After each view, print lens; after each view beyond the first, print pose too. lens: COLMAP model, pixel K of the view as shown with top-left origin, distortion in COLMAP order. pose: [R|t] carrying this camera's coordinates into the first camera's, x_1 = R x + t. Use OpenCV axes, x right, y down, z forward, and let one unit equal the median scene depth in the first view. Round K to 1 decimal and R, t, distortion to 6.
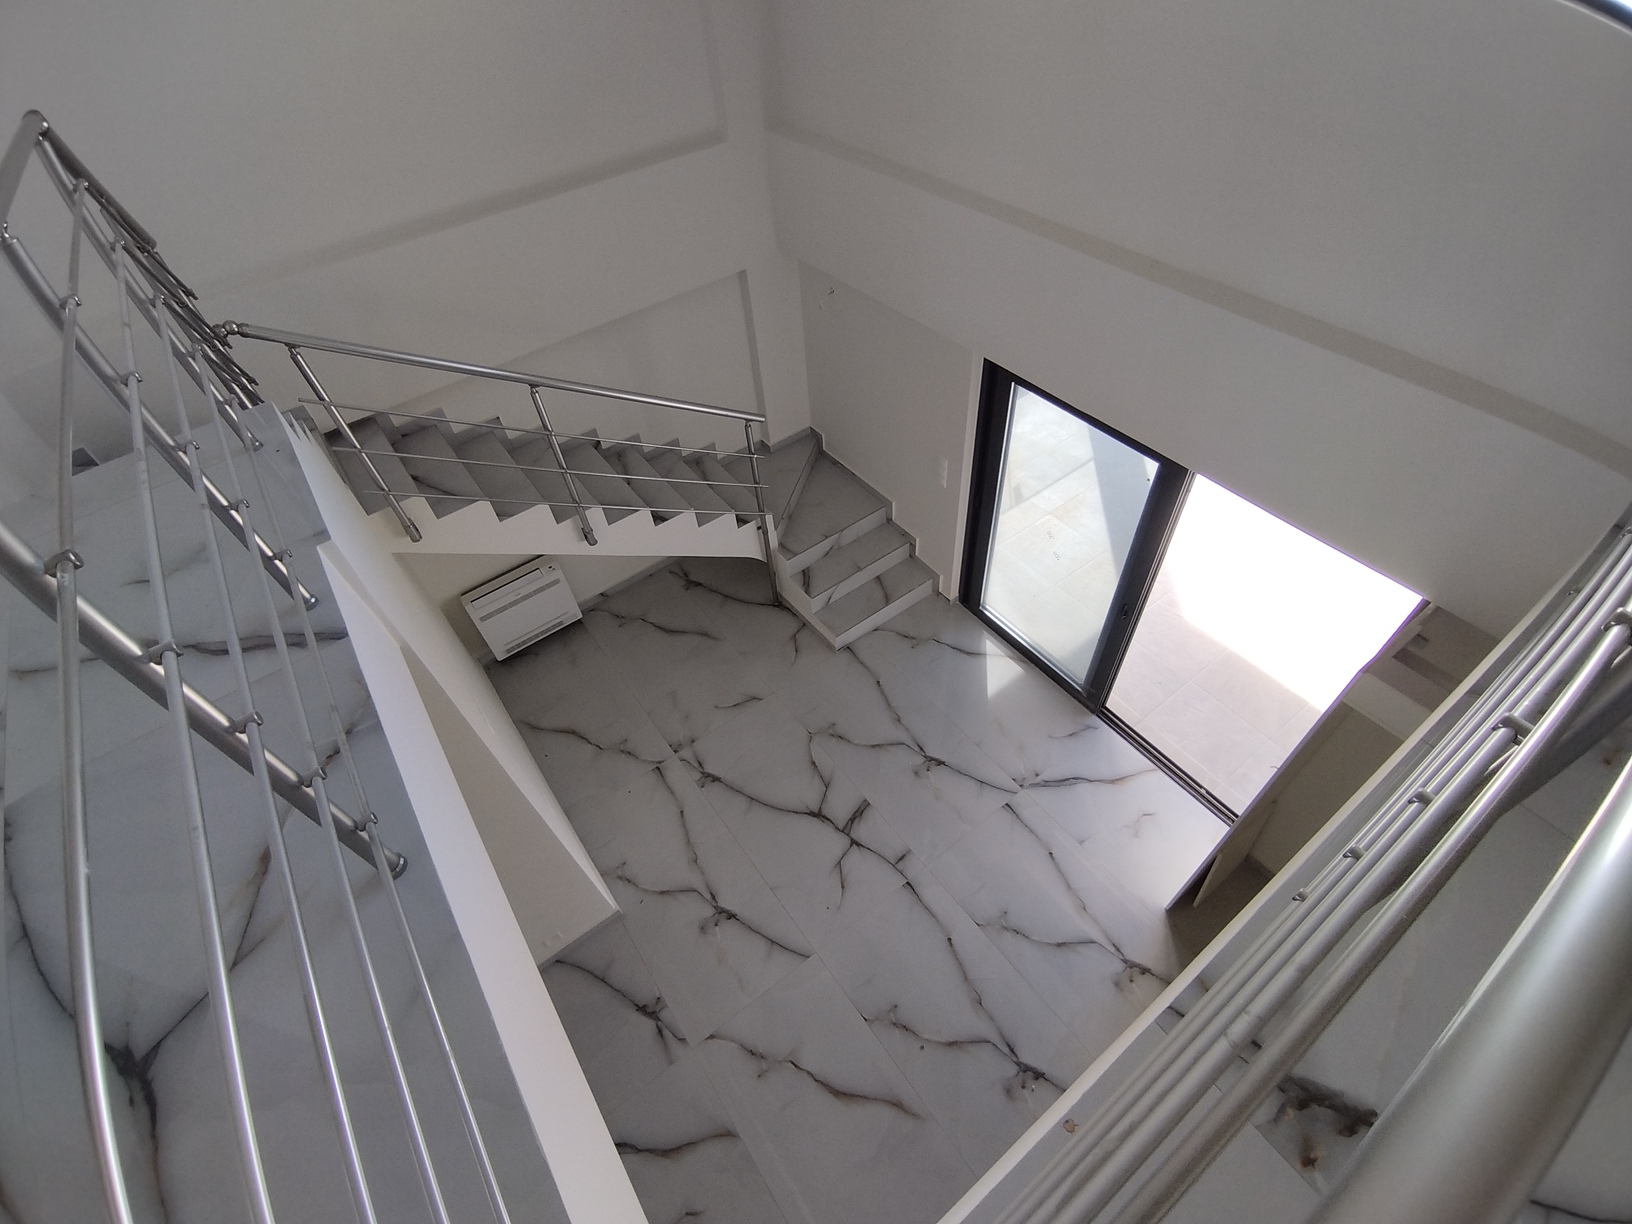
lens RADIAL K [[745.8, 0, 813.2], [0, 745.8, 611.5], [0, 0, 1]] dist [-0.020188, 0.000029]
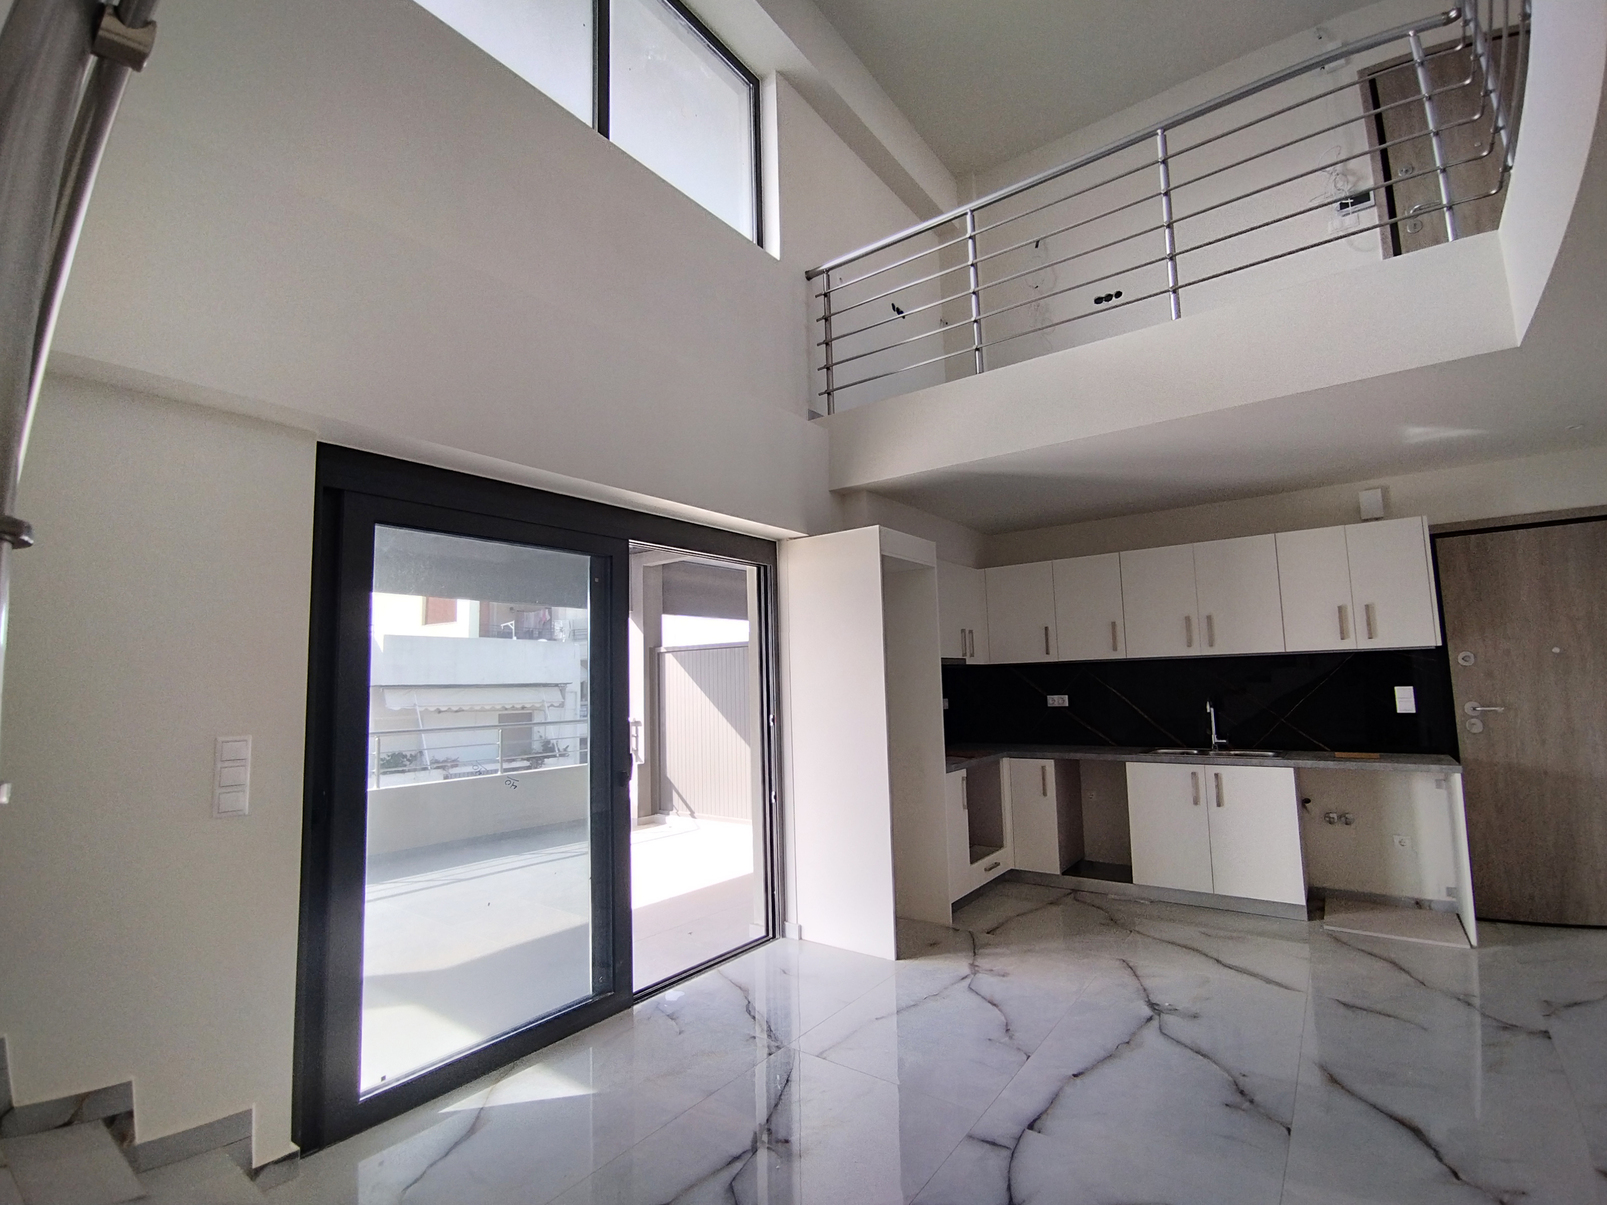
lens RADIAL K [[730.4, 0, 797.7], [0, 730.4, 615.2], [0, 0, 1]] dist [-0.014127, -0.000039]
pose [[-0.283177, 0.170339, 0.943819, -0.356867], [0.752406, 0.649705, 0.108489, -0.050583], [-0.594724, 0.740857, -0.312146, 0.938975]]
